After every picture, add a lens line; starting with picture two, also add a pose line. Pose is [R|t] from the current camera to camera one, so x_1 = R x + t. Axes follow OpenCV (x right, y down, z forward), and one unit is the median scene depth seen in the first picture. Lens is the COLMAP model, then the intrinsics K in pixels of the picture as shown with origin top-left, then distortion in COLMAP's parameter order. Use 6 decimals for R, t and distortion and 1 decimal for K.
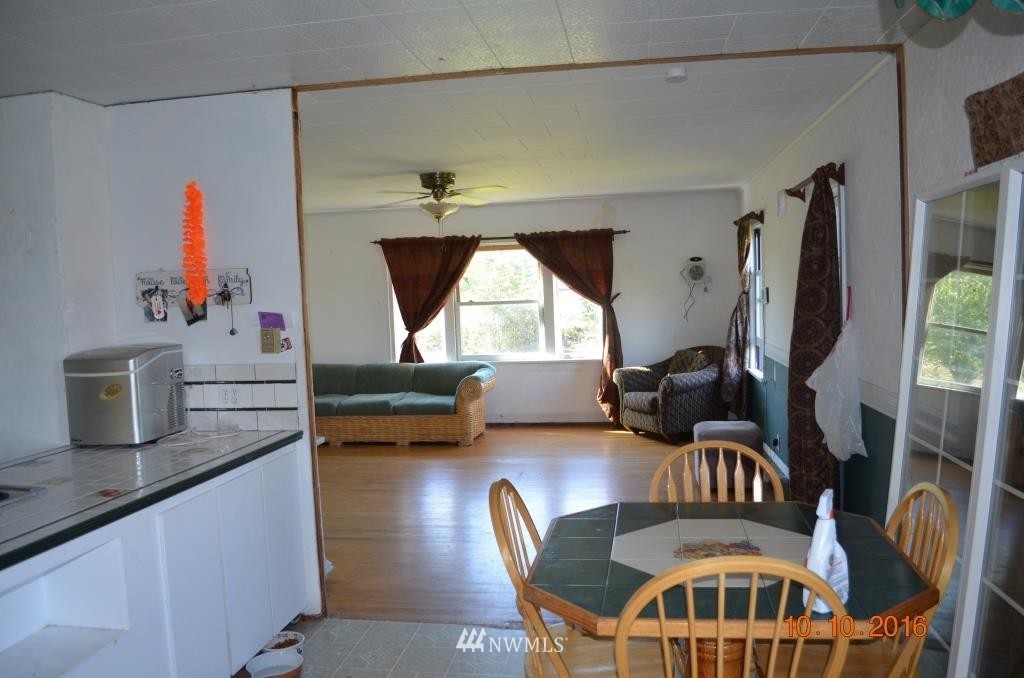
lens RADIAL K [[805.7, 0, 510.4], [0, 805.7, 337.5], [0, 0, 1]] dist [-0.077614, 0.007787]
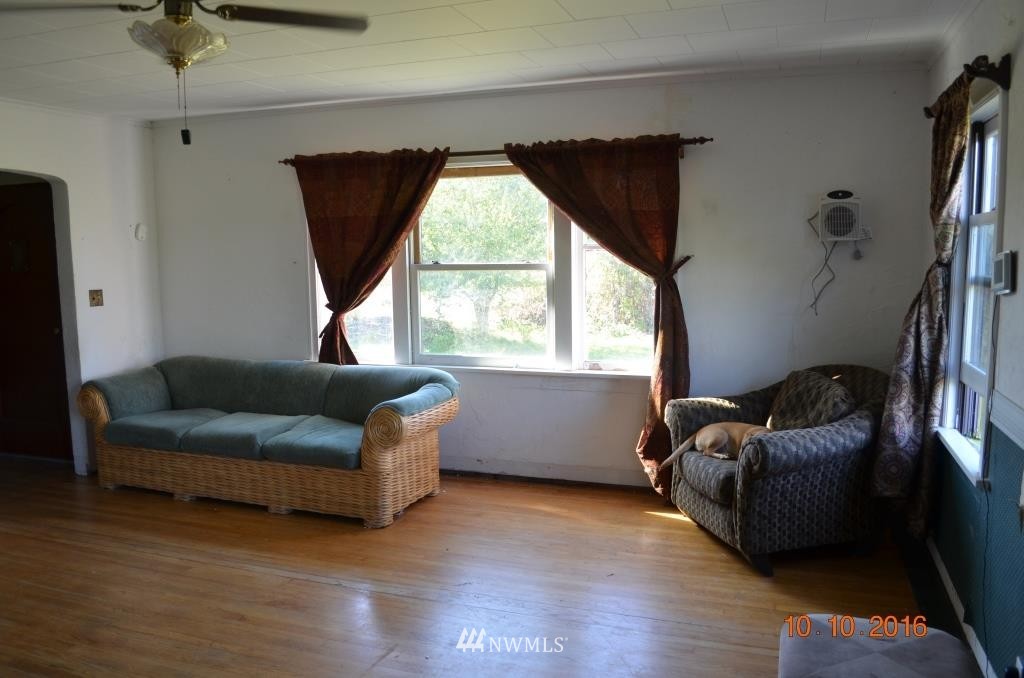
lens RADIAL K [[805.7, 0, 513.4], [0, 805.7, 345.8], [0, 0, 1]] dist [-0.077614, 0.007787]
pose [[0.982792, 0.047445, -0.178516, 0.120266], [-0.036625, 0.997314, 0.063427, -0.025597], [0.181046, -0.055798, 0.981891, 0.455846]]
